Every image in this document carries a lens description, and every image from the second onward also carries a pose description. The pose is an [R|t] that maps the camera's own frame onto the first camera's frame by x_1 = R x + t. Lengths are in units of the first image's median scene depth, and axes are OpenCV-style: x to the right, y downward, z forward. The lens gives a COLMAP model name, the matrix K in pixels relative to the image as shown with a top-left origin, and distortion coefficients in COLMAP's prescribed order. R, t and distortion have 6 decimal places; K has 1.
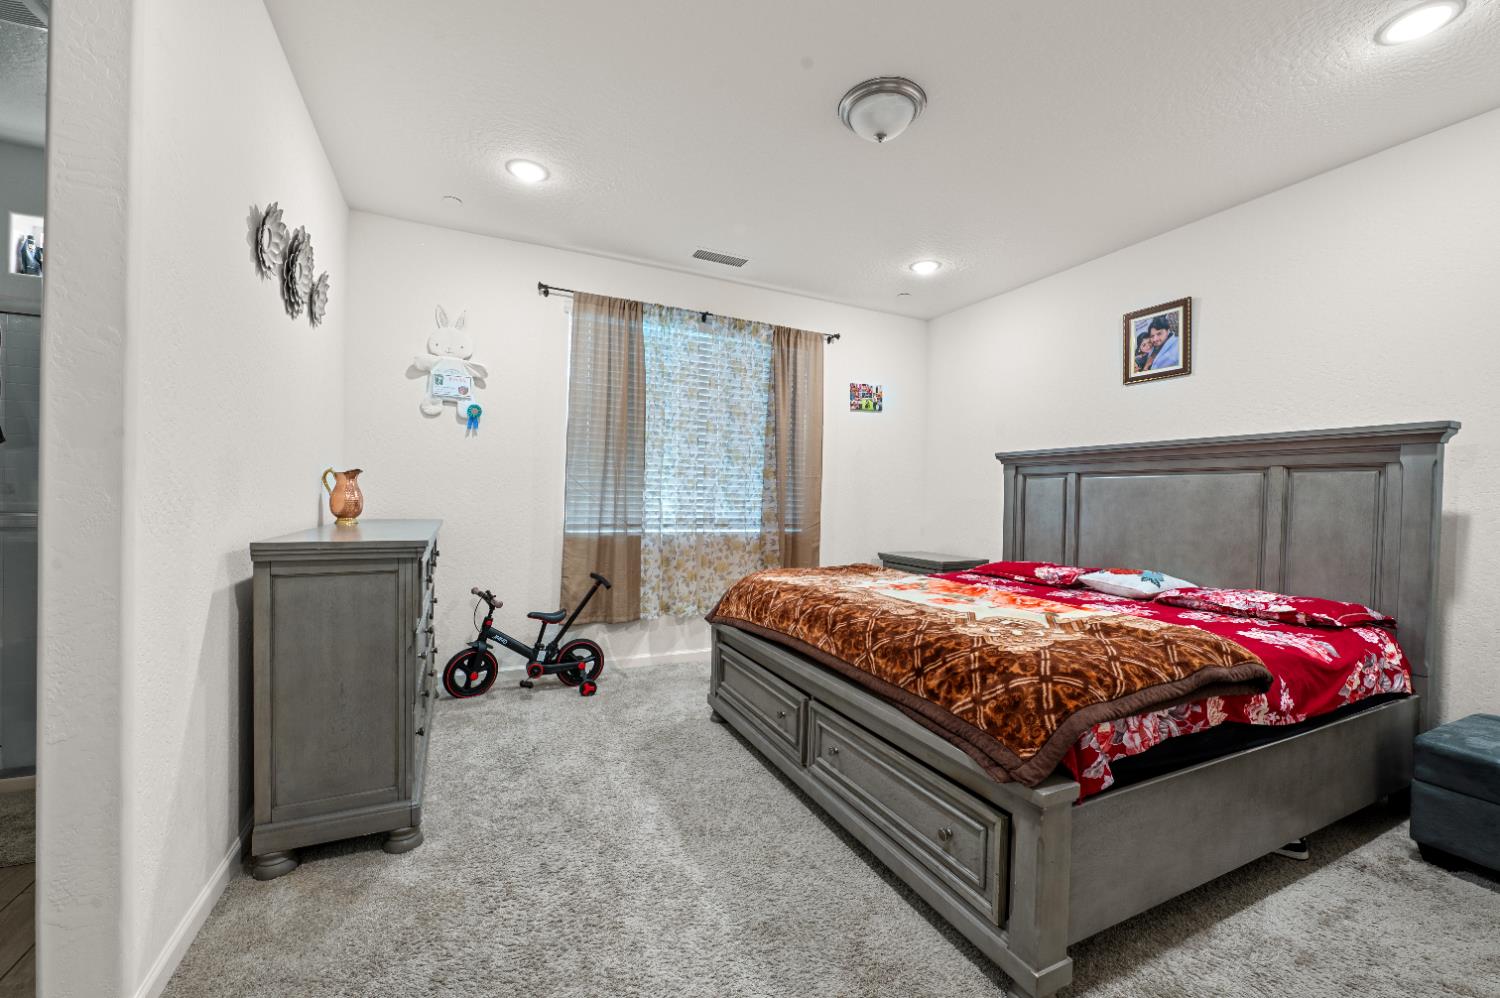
lens RADIAL K [[594.7, 0, 756.4], [0, 594.7, 505.2], [0, 0, 1]] dist [-0.007354, 0.000226]
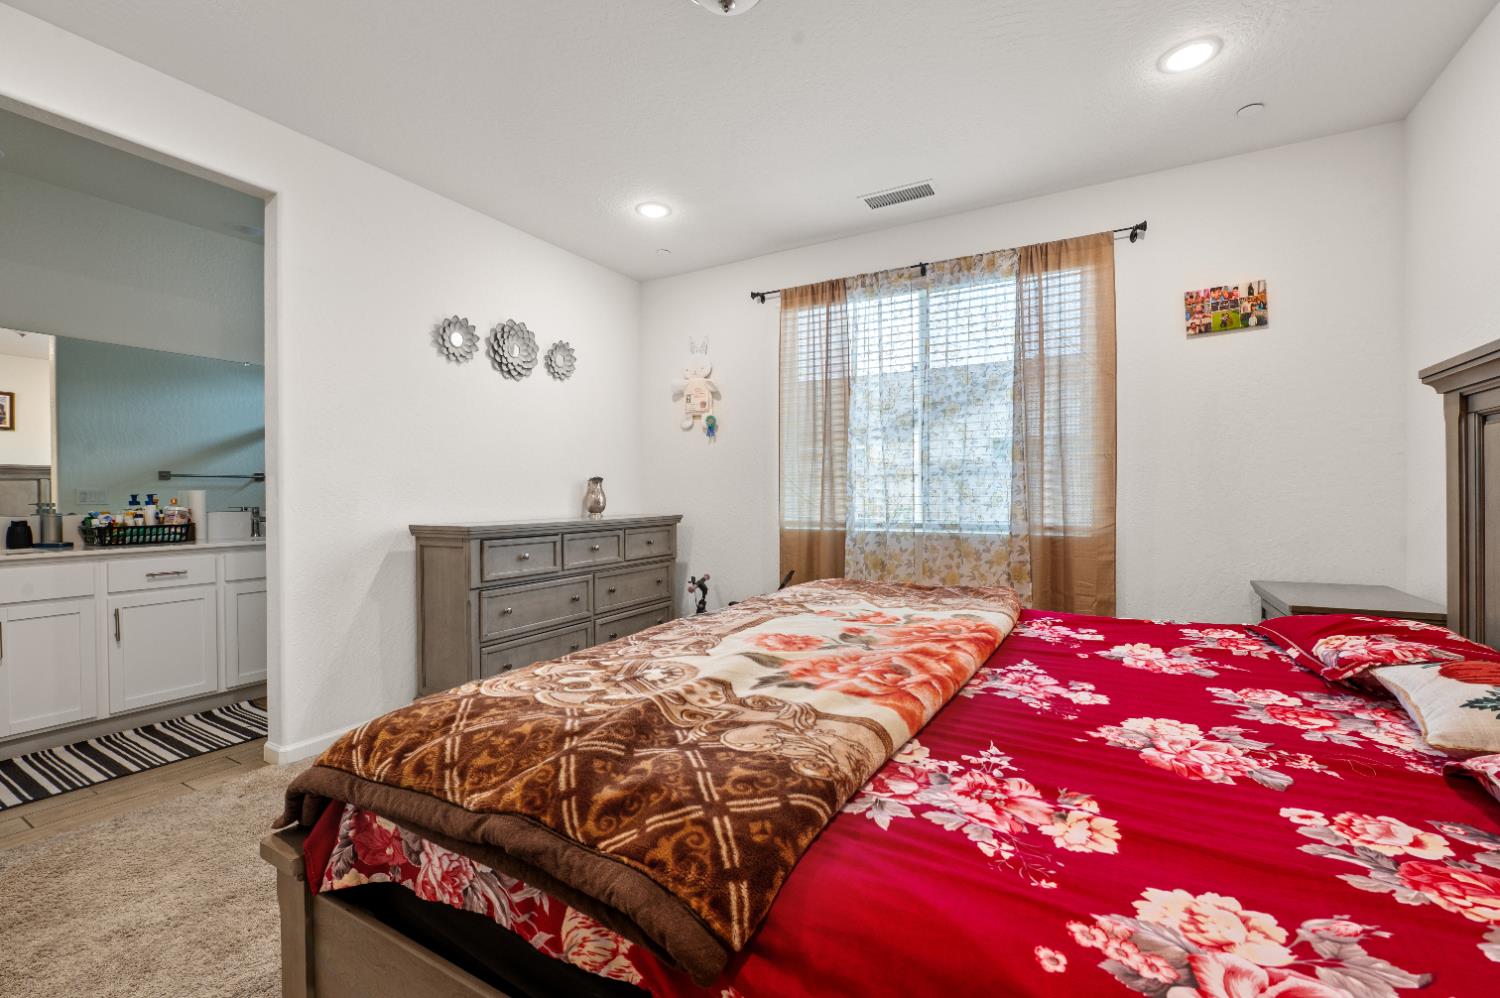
lens RADIAL K [[622.5, 0, 750.0], [0, 622.5, 499.0], [0, 0, 1]] dist [-0.001960, -0.000238]
pose [[0.565929, -0.014945, -0.824319, 0.489816], [0.009174, 0.999888, -0.011829, 0.006947], [0.824403, -0.000868, 0.566002, 0.327664]]
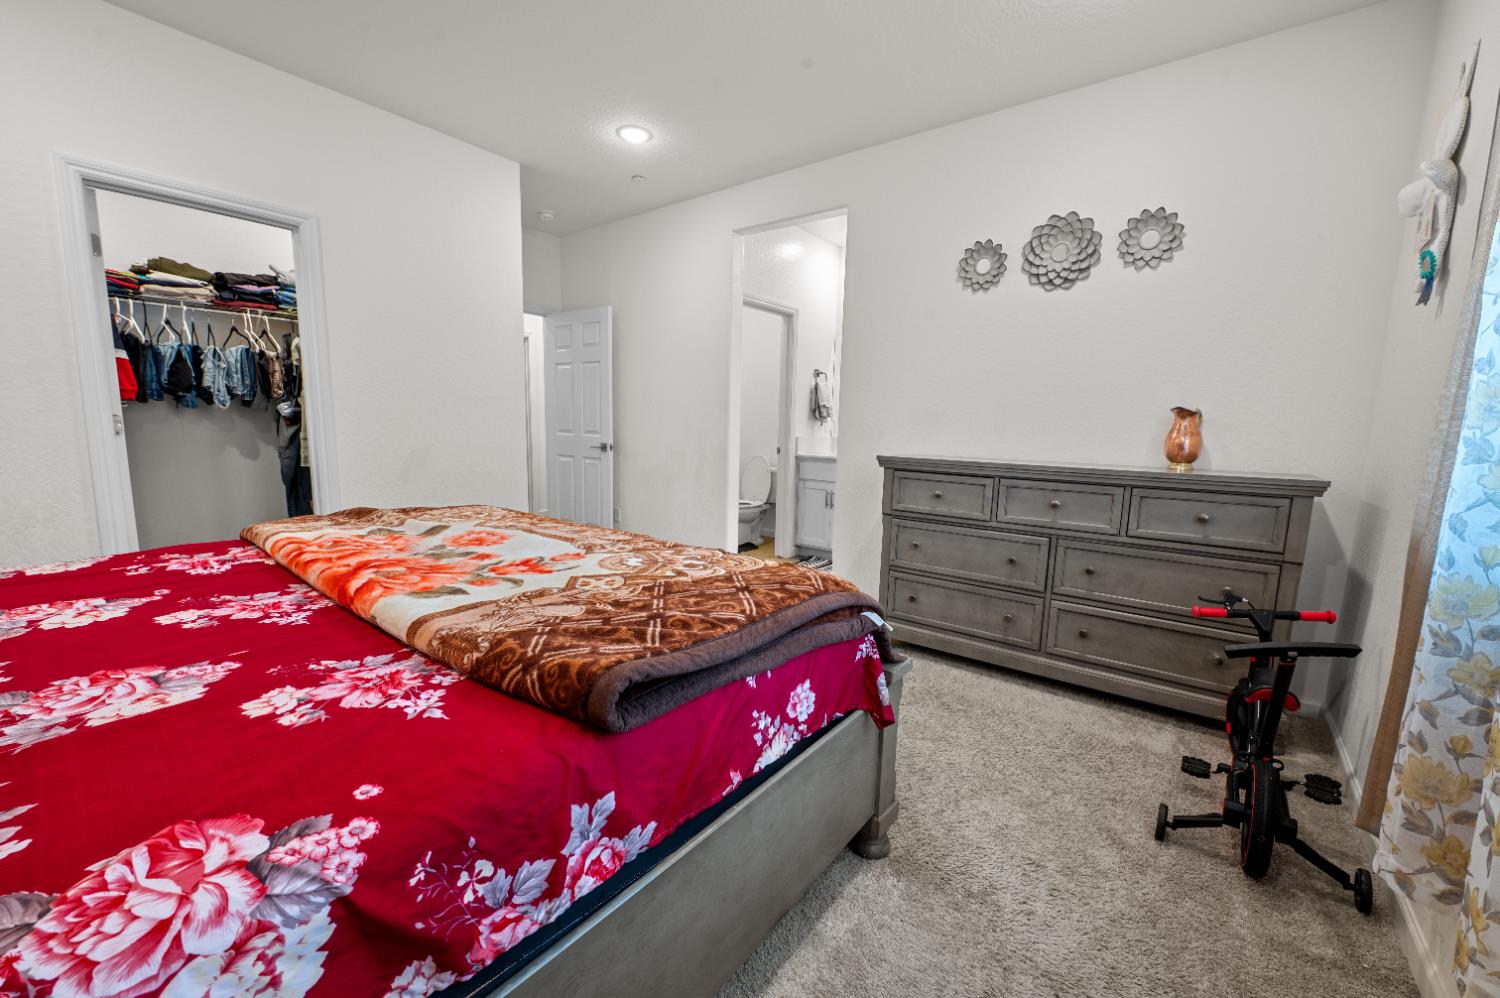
lens RADIAL K [[605.1, 0, 748.9], [0, 605.1, 505.4], [0, 0, 1]] dist [0.015811, 0.000022]
pose [[-0.892420, 0.015191, -0.450949, 0.219769], [-0.049566, 0.990084, 0.131443, -0.002853], [0.448474, 0.139654, -0.882818, 1.052179]]
